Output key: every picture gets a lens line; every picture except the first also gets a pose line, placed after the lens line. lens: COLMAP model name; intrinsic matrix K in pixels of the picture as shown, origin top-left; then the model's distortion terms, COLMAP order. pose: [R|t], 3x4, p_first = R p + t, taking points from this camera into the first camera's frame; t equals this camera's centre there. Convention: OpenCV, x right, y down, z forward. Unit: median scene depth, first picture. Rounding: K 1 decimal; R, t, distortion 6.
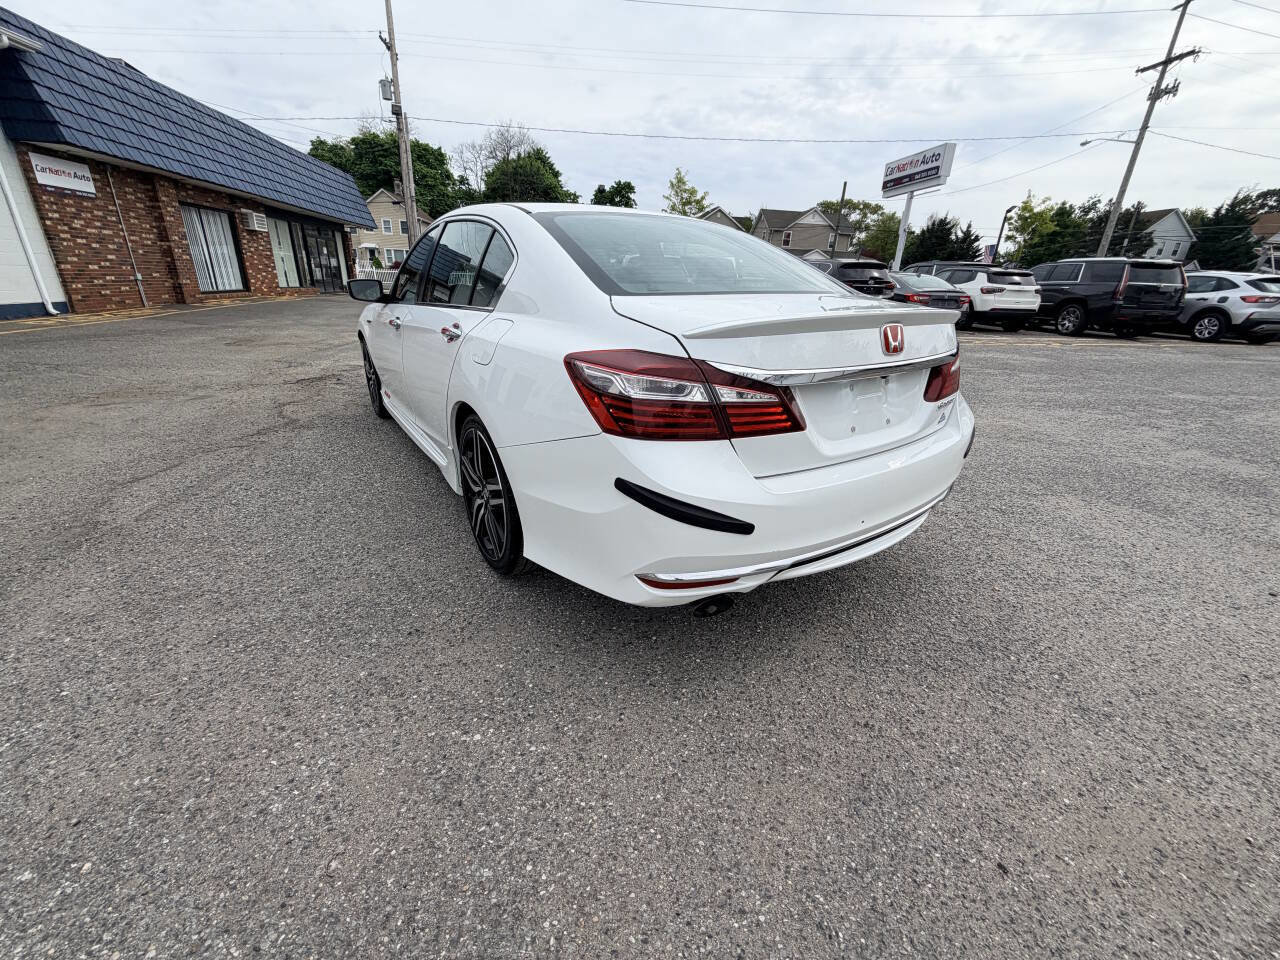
lens RADIAL K [[507.7, 0, 638.9], [0, 507.7, 481.0], [0, 0, 1]] dist [-0.000346, 0.000082]
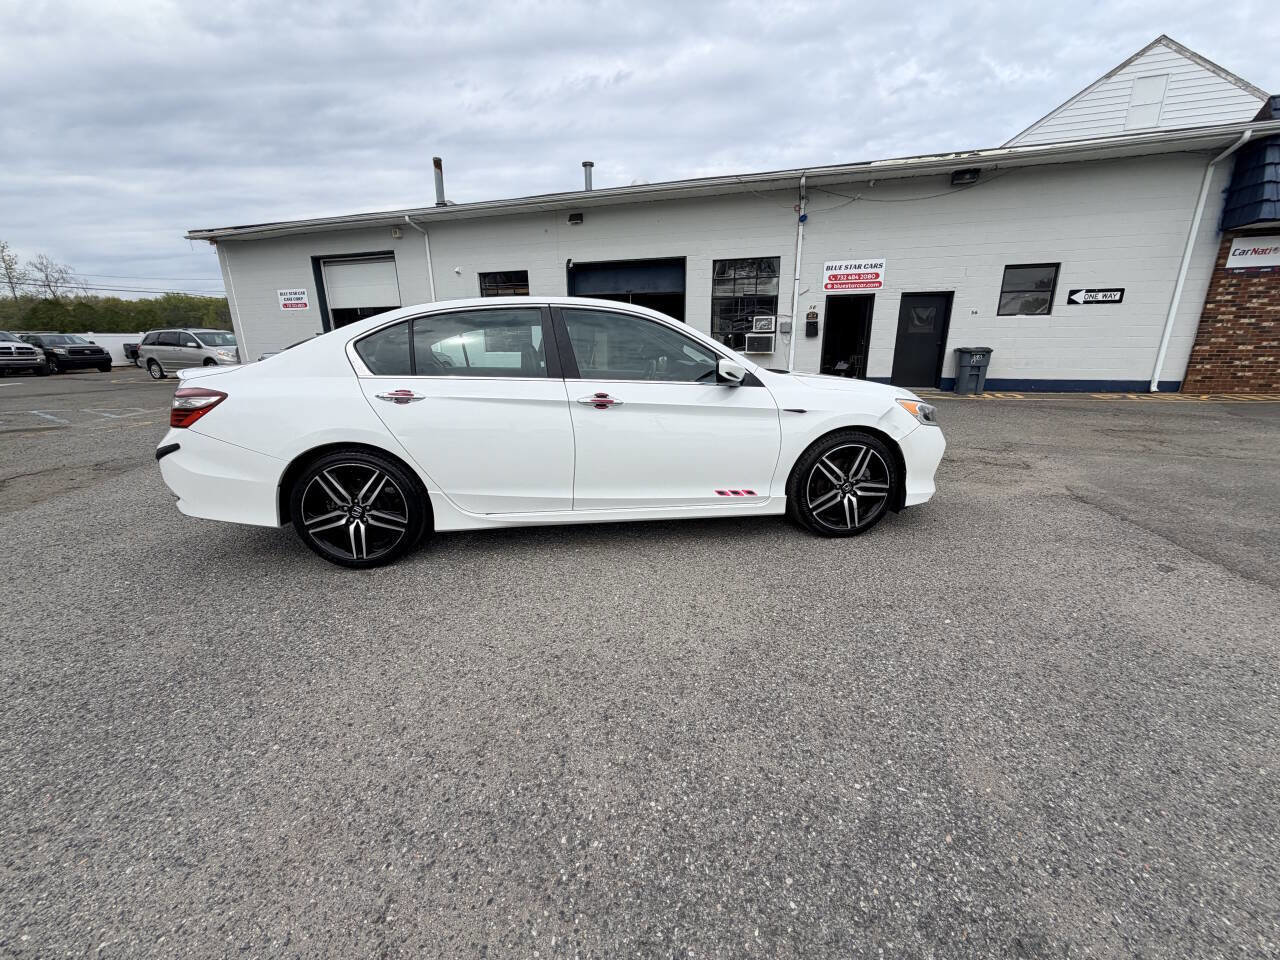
lens RADIAL K [[507.7, 0, 638.7], [0, 507.7, 482.1], [0, 0, 1]] dist [-0.000346, 0.000082]
pose [[-0.442407, 0.210967, -0.871647, 0.206394], [-0.336349, 0.861958, 0.379337, -0.158866], [0.831351, 0.460999, -0.310378, 0.403108]]
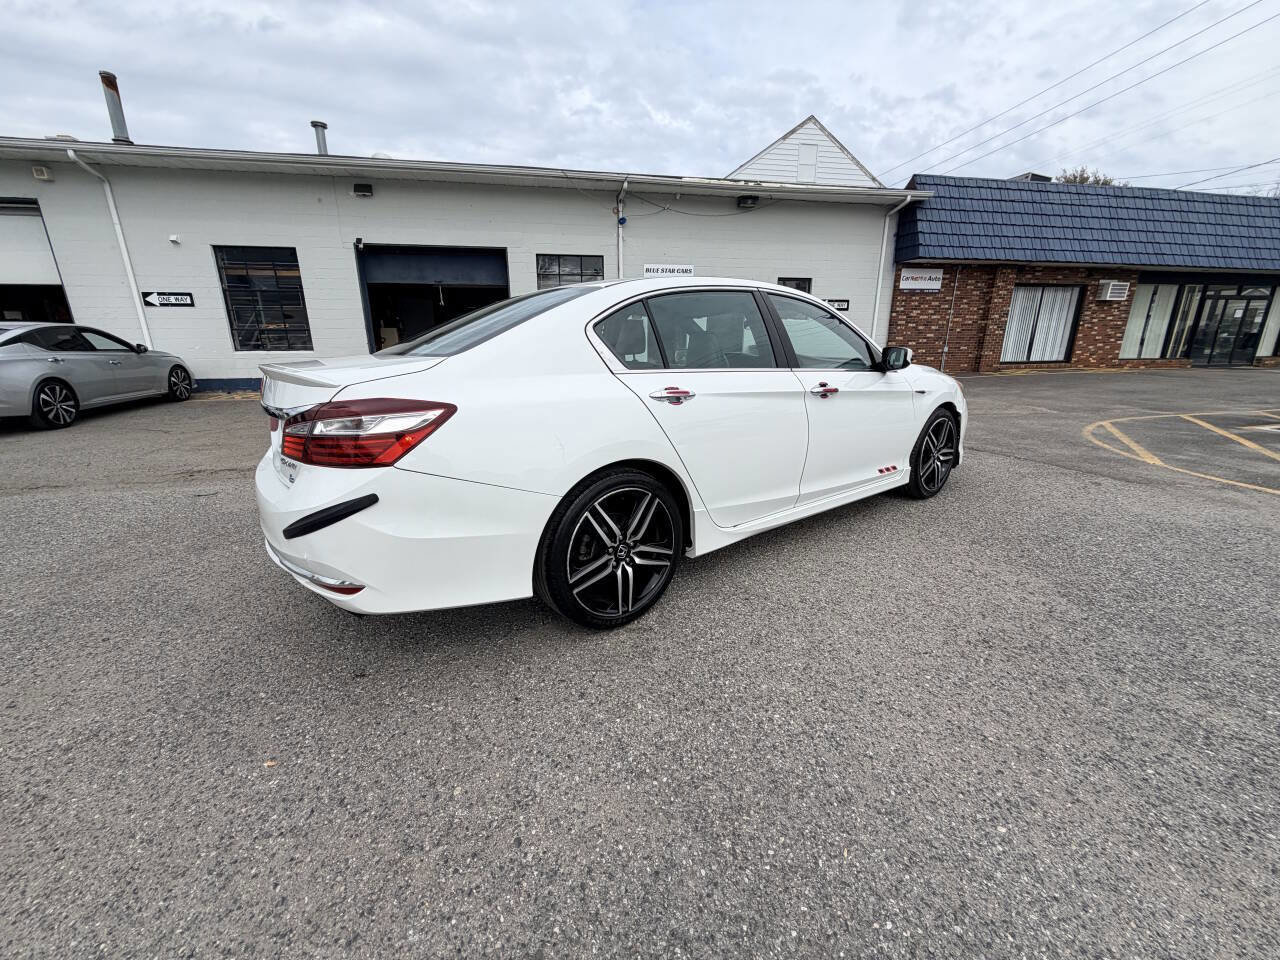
lens RADIAL K [[507.7, 0, 637.1], [0, 507.7, 481.6], [0, 0, 1]] dist [-0.000346, 0.000082]
pose [[0.058567, 0.237471, -0.969628, 0.226524], [-0.360188, 0.910896, 0.201331, -0.078994], [0.931040, 0.337456, 0.138883, 0.212964]]
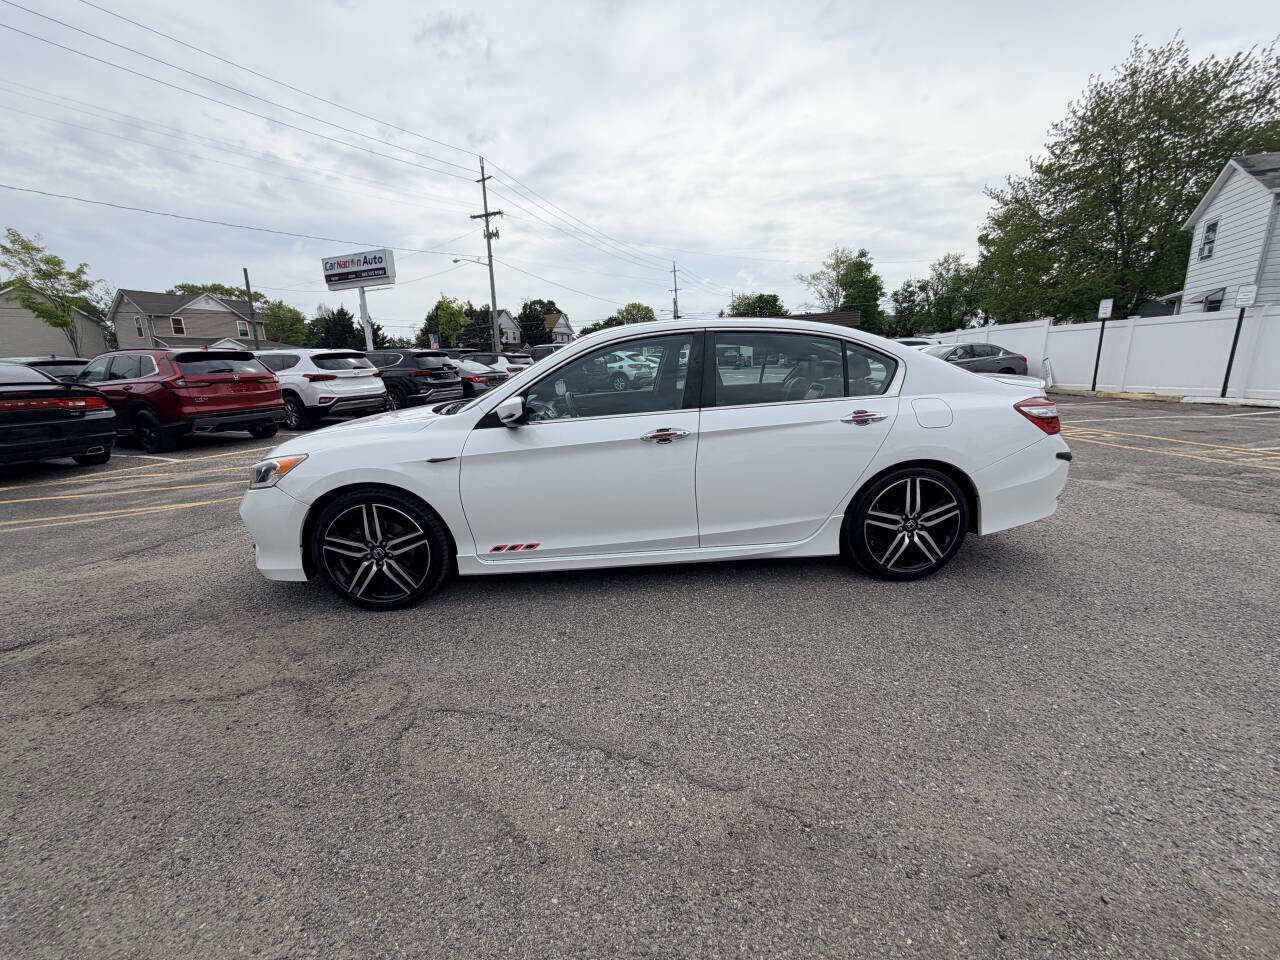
lens RADIAL K [[507.7, 0, 638.9], [0, 507.7, 482.1], [0, 0, 1]] dist [-0.000346, 0.000082]
pose [[0.506006, -0.241283, 0.828094, -0.288114], [0.361358, 0.931060, 0.050477, -0.067313], [-0.783185, 0.273697, 0.558312, 0.127199]]
